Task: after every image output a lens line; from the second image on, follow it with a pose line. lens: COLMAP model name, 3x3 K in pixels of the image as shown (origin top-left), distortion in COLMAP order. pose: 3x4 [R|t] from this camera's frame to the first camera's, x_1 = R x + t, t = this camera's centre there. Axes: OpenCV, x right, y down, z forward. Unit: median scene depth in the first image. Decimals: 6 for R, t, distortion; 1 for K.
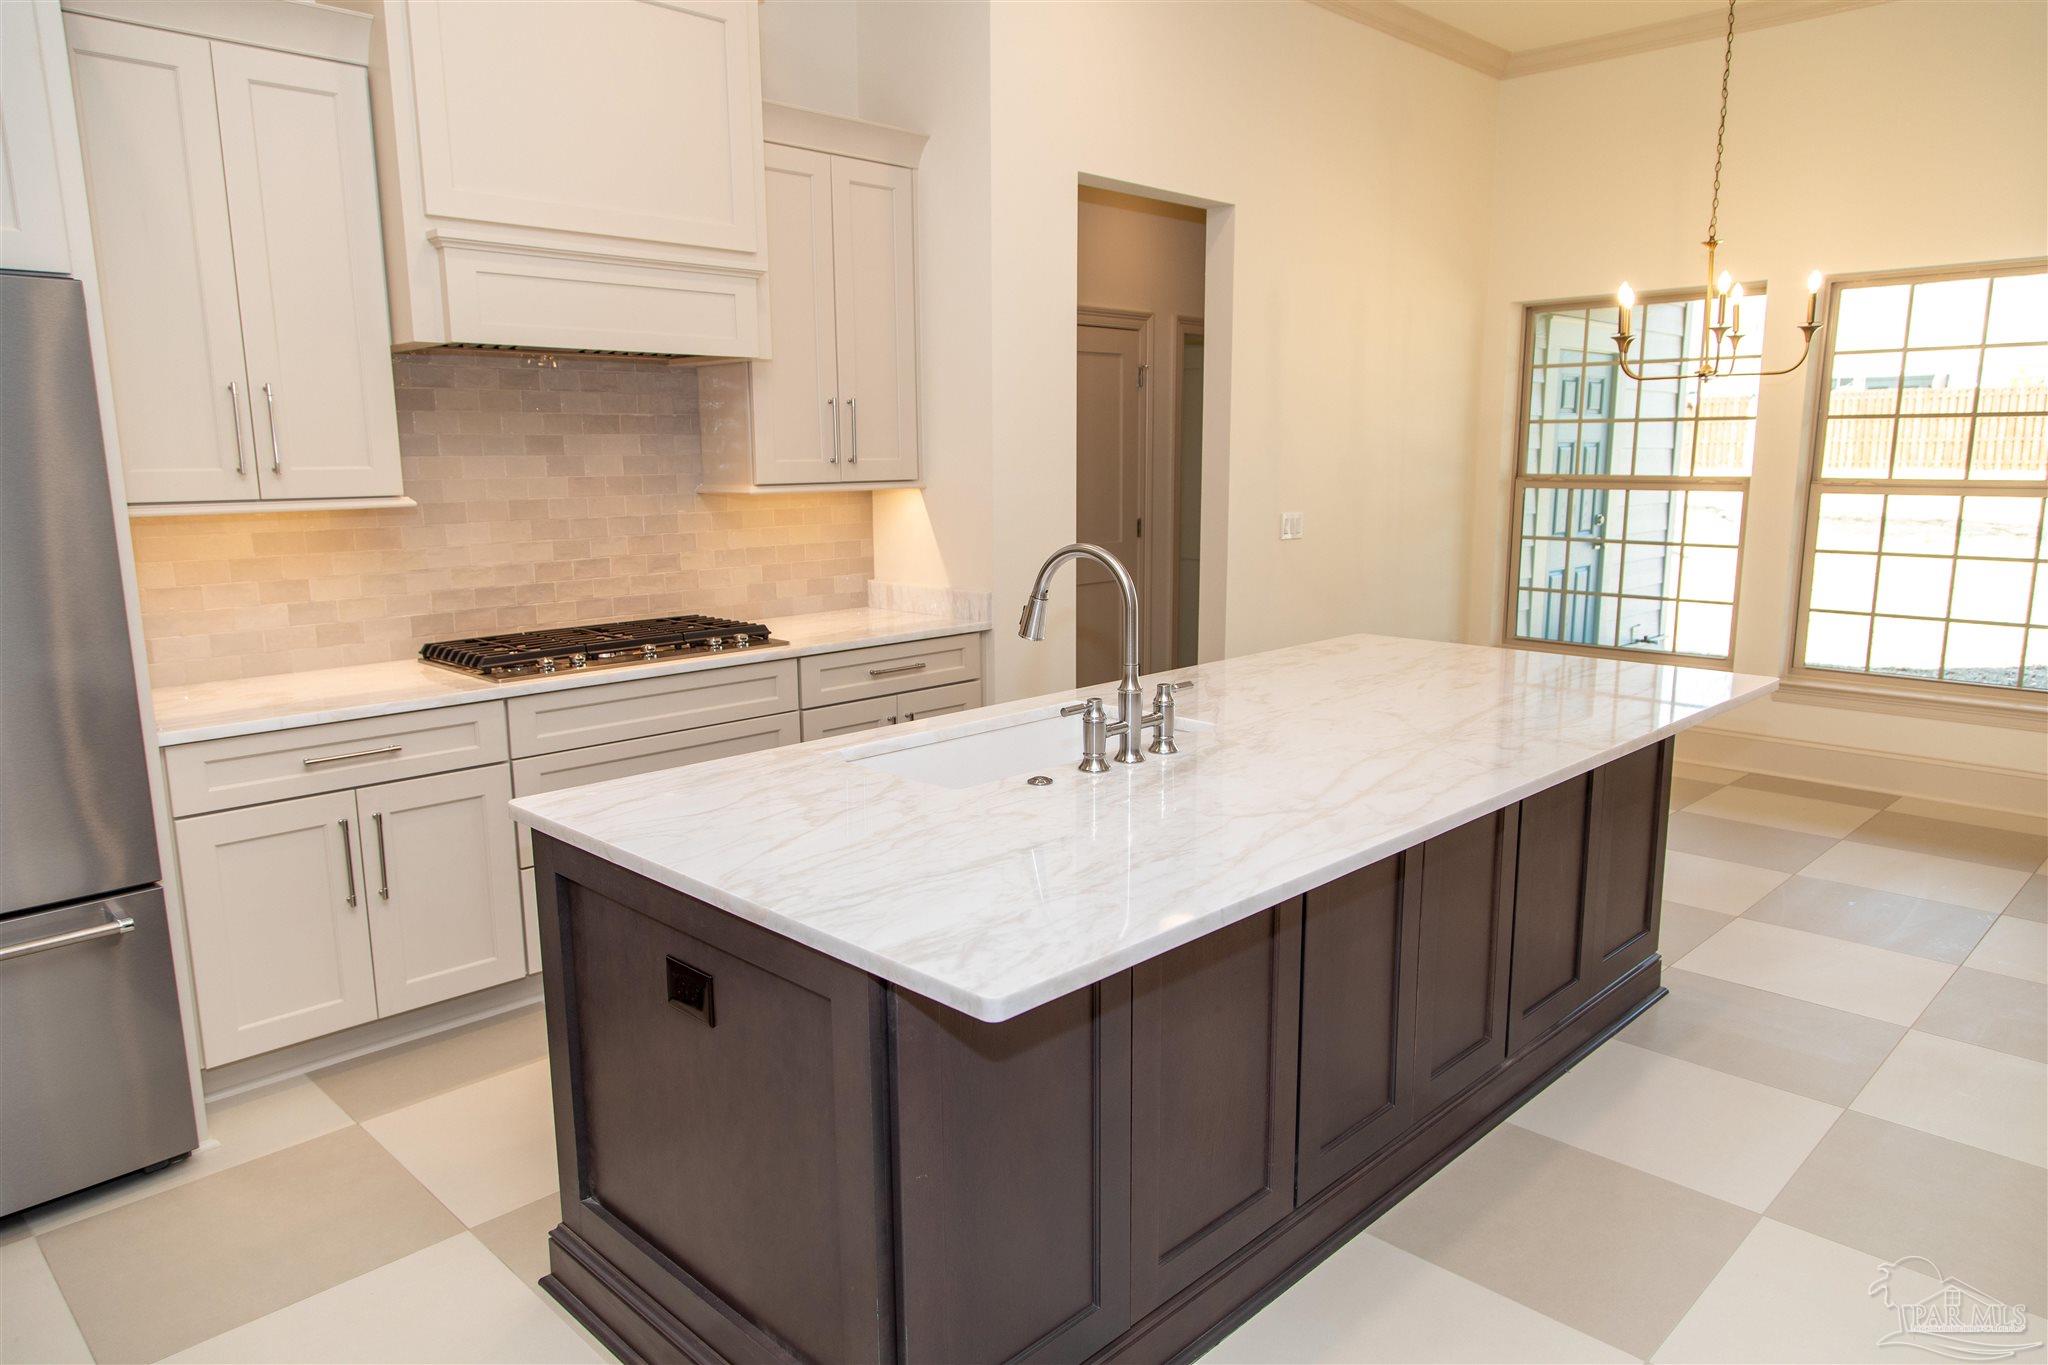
lens RADIAL K [[1344.0, 0, 1020.7], [0, 1344.0, 682.5], [0, 0, 1]] dist [0.004134, -0.002029]
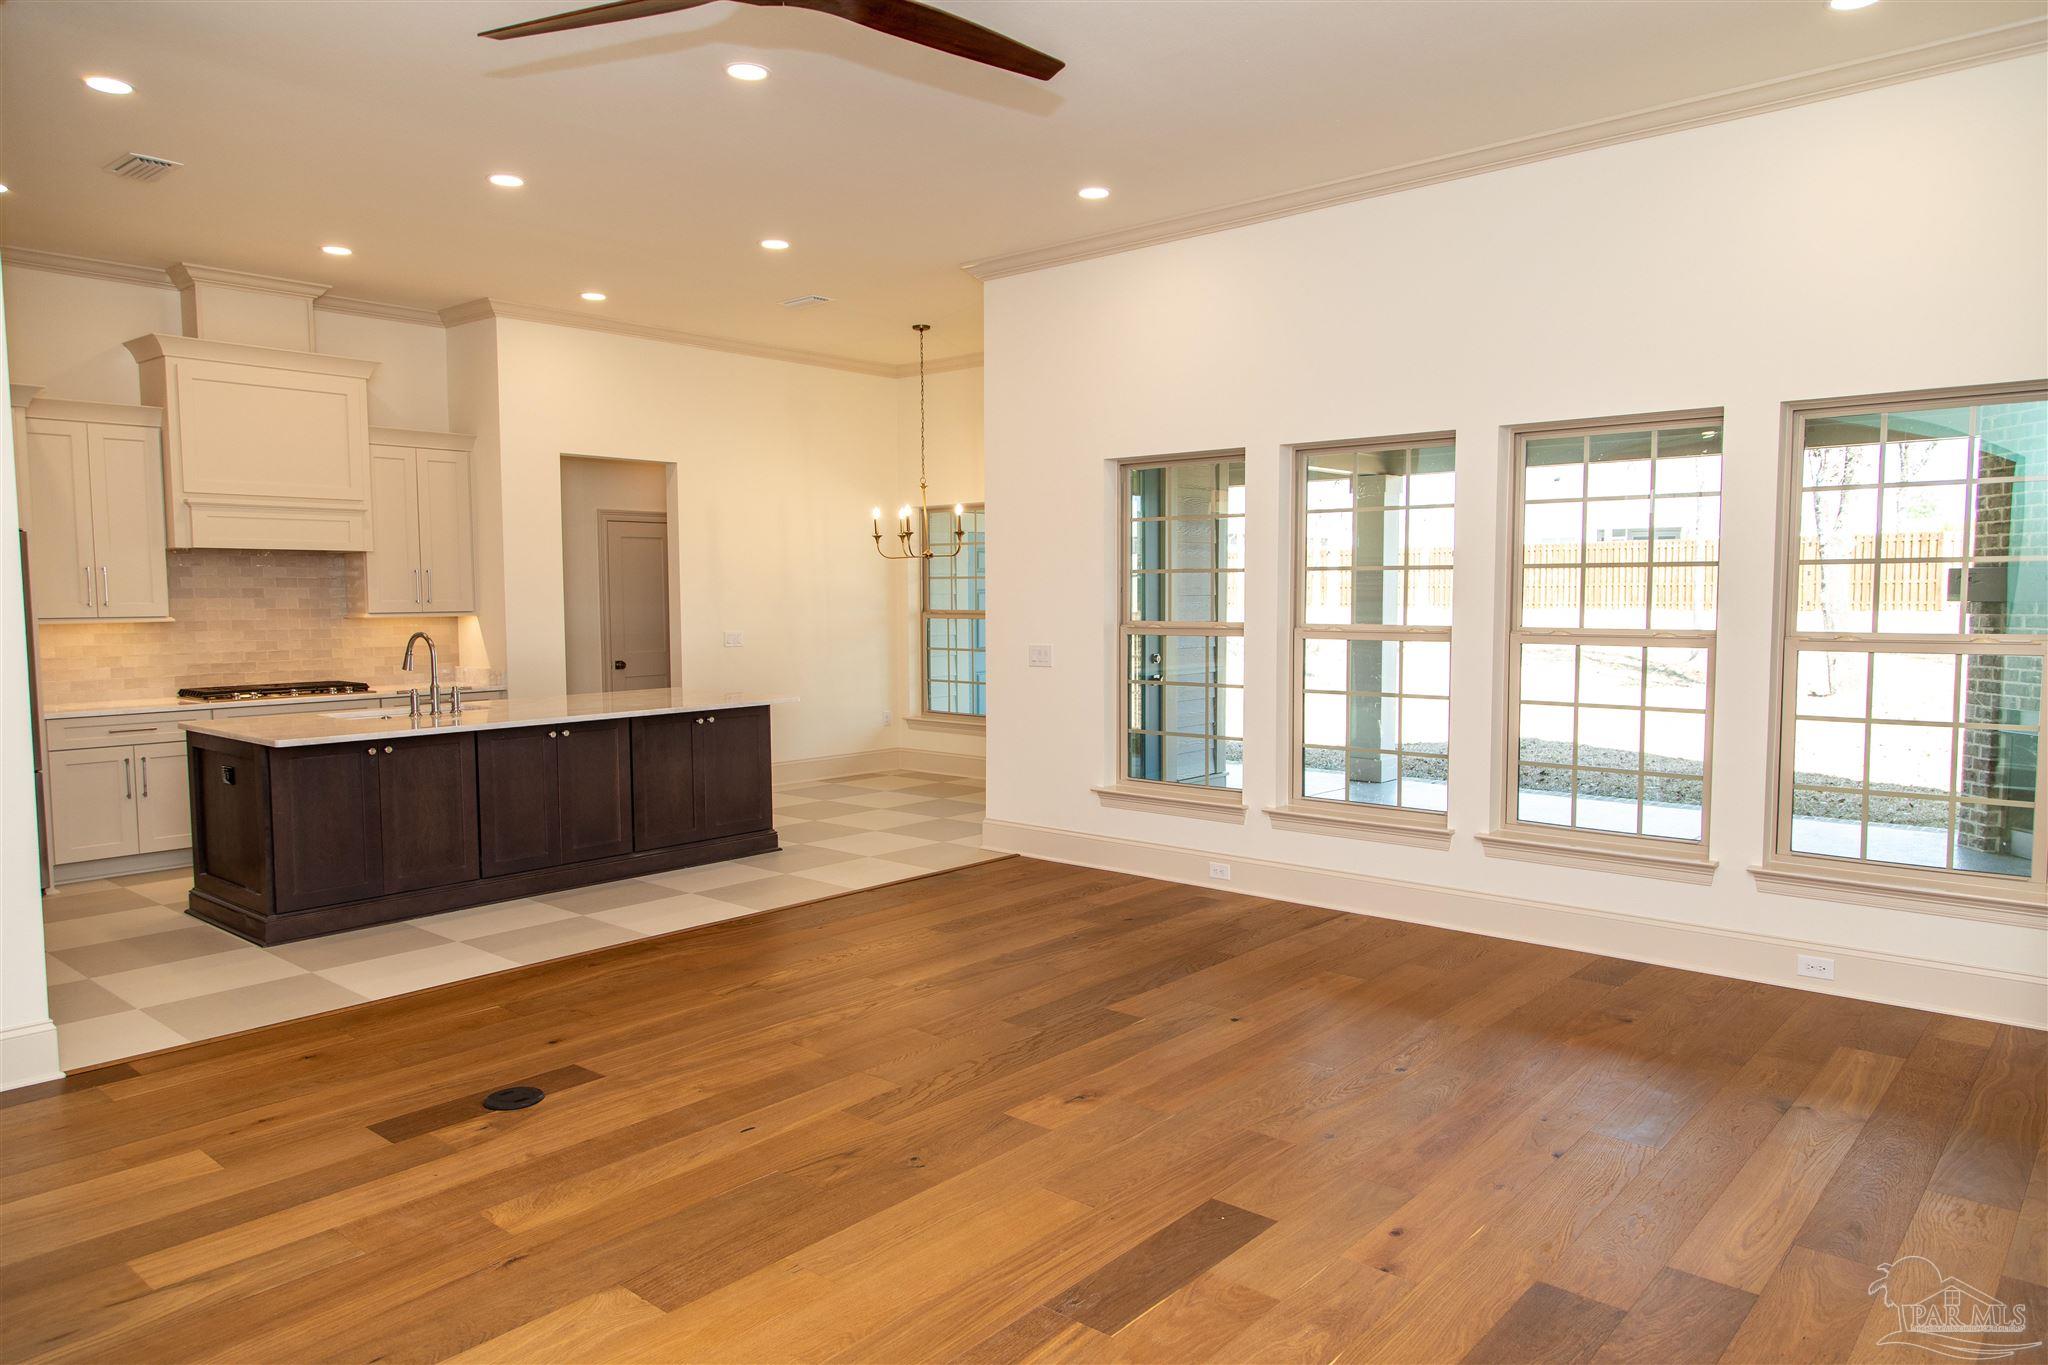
lens RADIAL K [[1344.0, 0, 1015.0], [0, 1344.0, 682.5], [0, 0, 1]] dist [0.004134, -0.002029]
pose [[0.997733, -0.001328, 0.067288, 0.643190], [0.008260, 0.994662, -0.102853, 0.170984], [-0.066792, 0.103176, 0.992418, -1.046377]]
